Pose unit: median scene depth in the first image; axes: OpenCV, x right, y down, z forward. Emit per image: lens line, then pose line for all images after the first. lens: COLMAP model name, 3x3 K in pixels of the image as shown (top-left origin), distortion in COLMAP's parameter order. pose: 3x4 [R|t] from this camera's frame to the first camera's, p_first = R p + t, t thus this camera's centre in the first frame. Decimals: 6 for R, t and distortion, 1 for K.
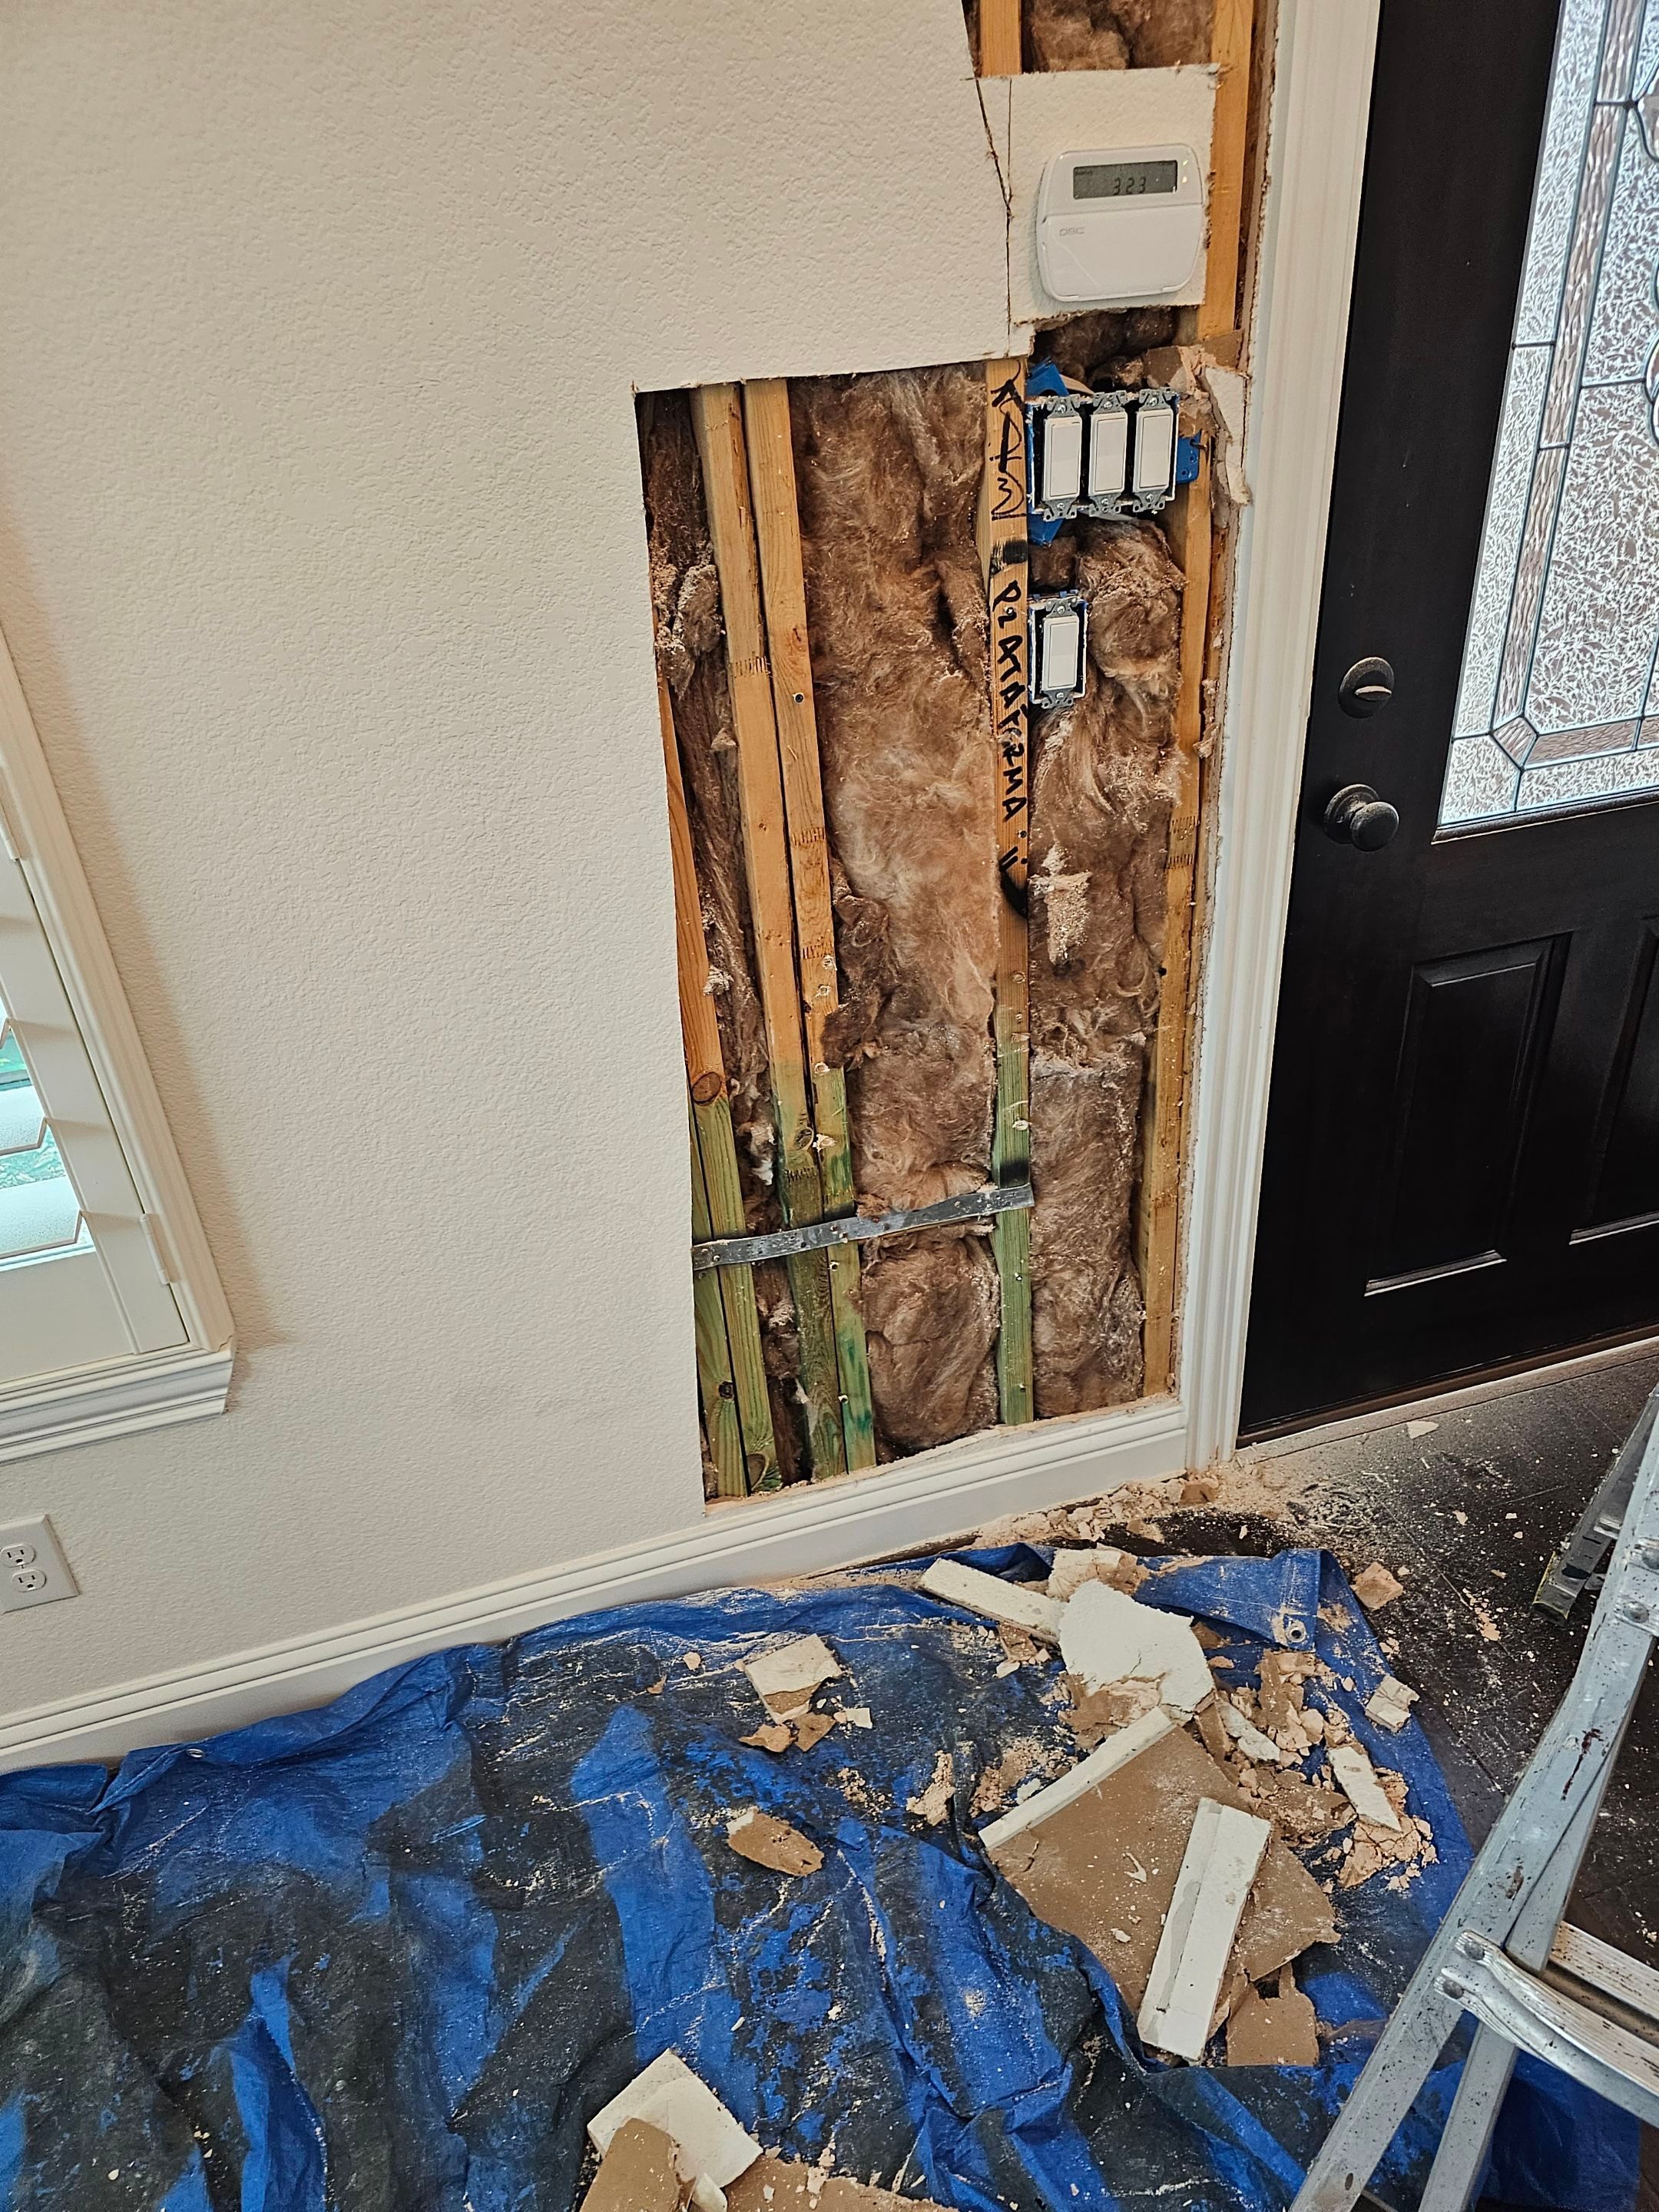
lens RADIAL K [[1495.0, 0, 825.9], [0, 1495.0, 1106.1], [0, 0, 1]] dist [0.067627, -0.072796]
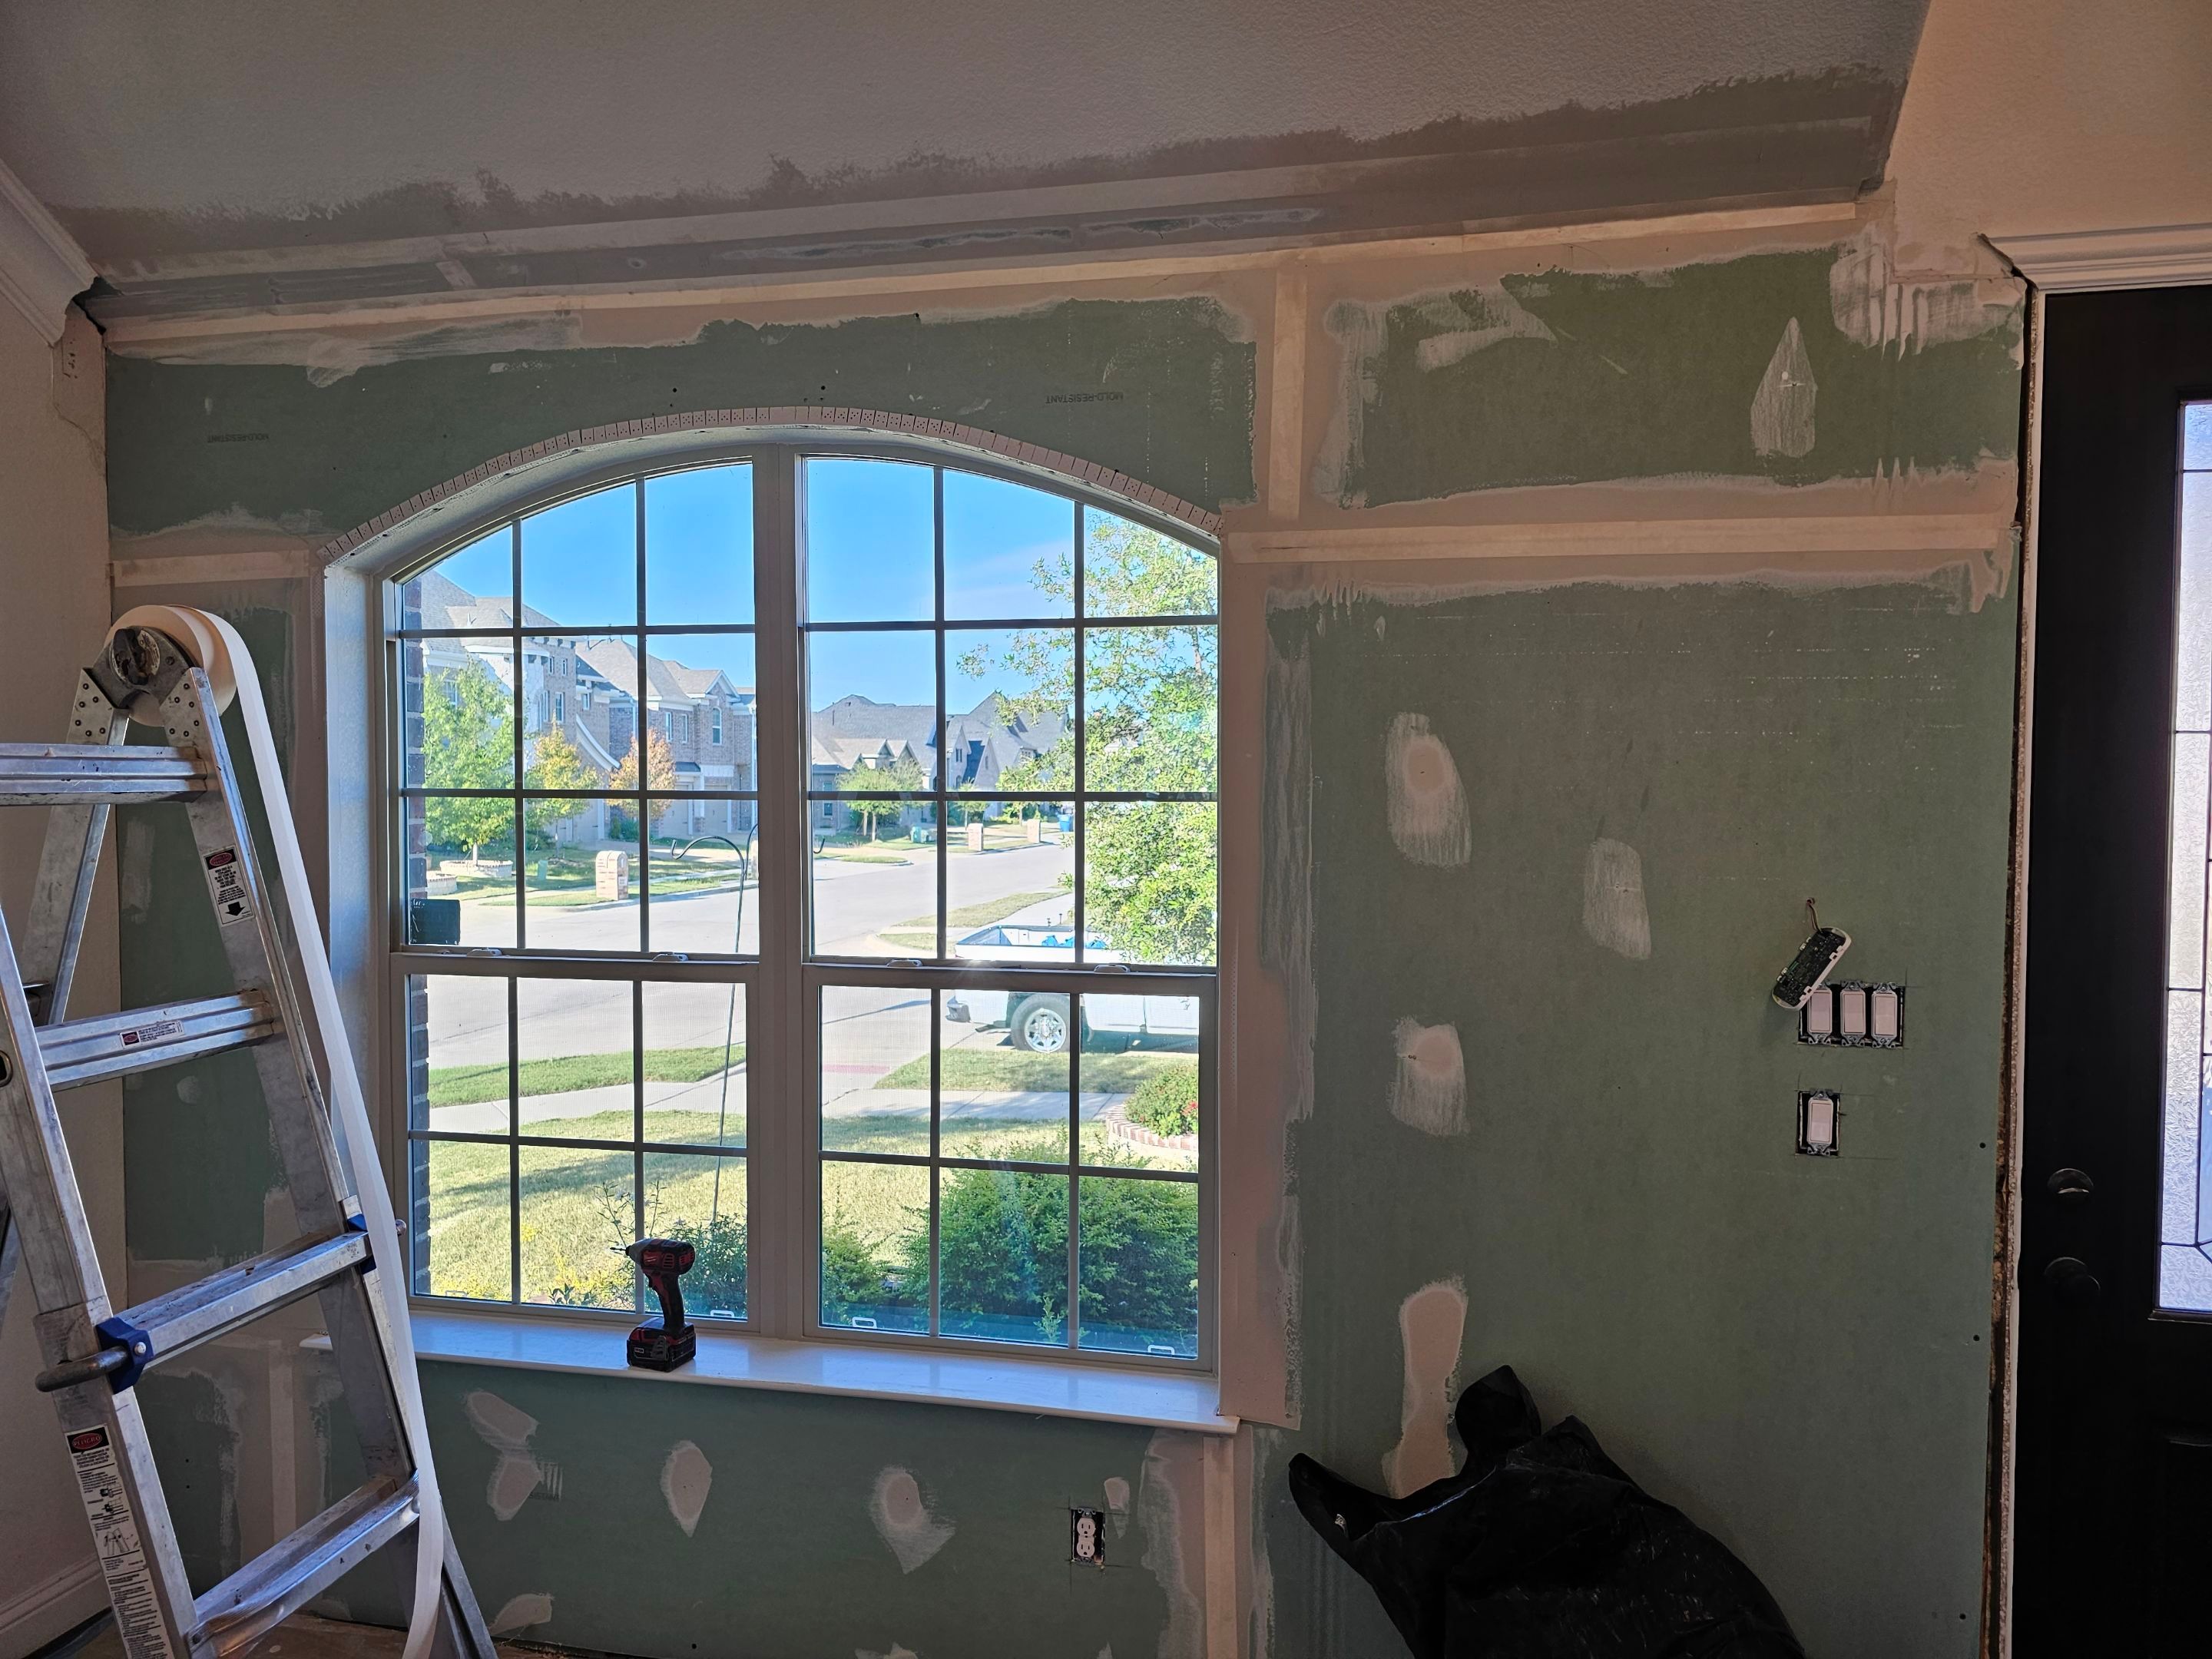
lens RADIAL K [[1510.3, 0, 1110.2], [0, 1510.3, 848.4], [0, 0, 1]] dist [0.039240, -0.036800]
pose [[0.870742, 0.085873, -0.484183, 0.248018], [-0.297507, 0.875981, -0.379668, 0.279693], [0.391532, 0.474641, 0.788301, -0.699081]]
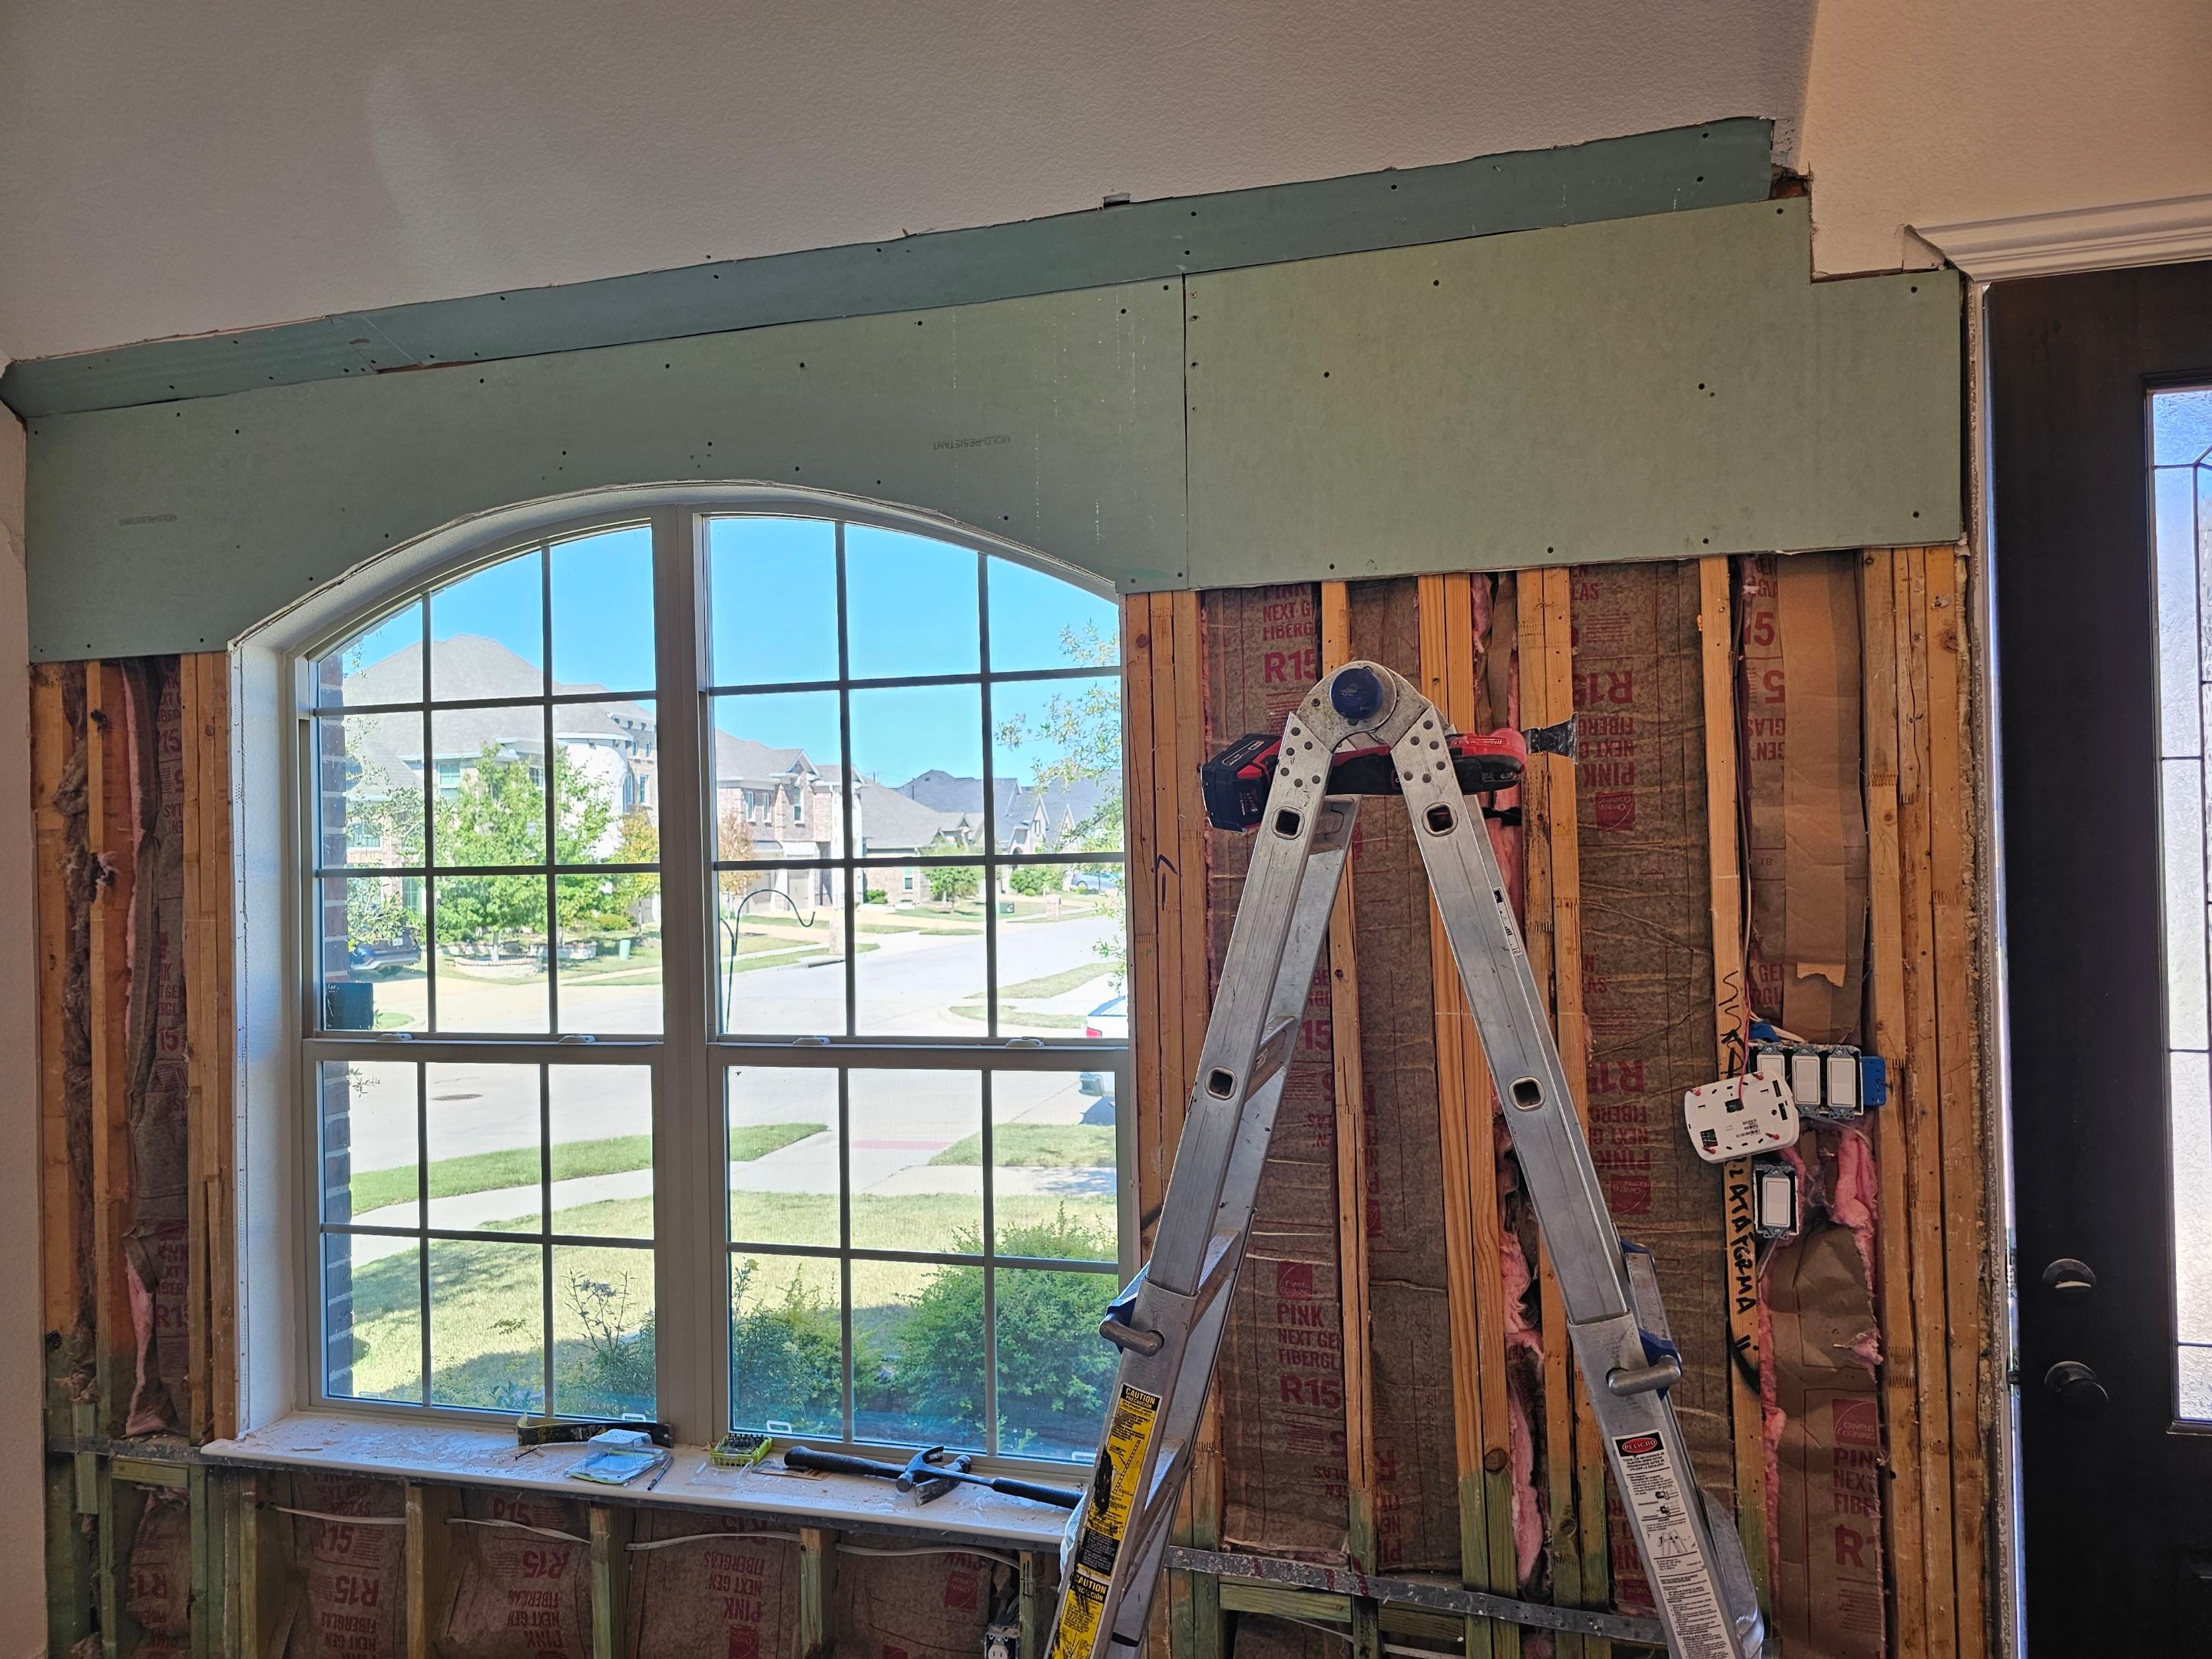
lens RADIAL K [[1510.3, 0, 1110.2], [0, 1510.3, 848.4], [0, 0, 1]] dist [0.039240, -0.036800]
pose [[0.843092, 0.043451, -0.536011, 0.371132], [-0.300751, 0.864381, -0.402983, 0.182926], [0.445807, 0.500957, 0.741820, -0.527785]]
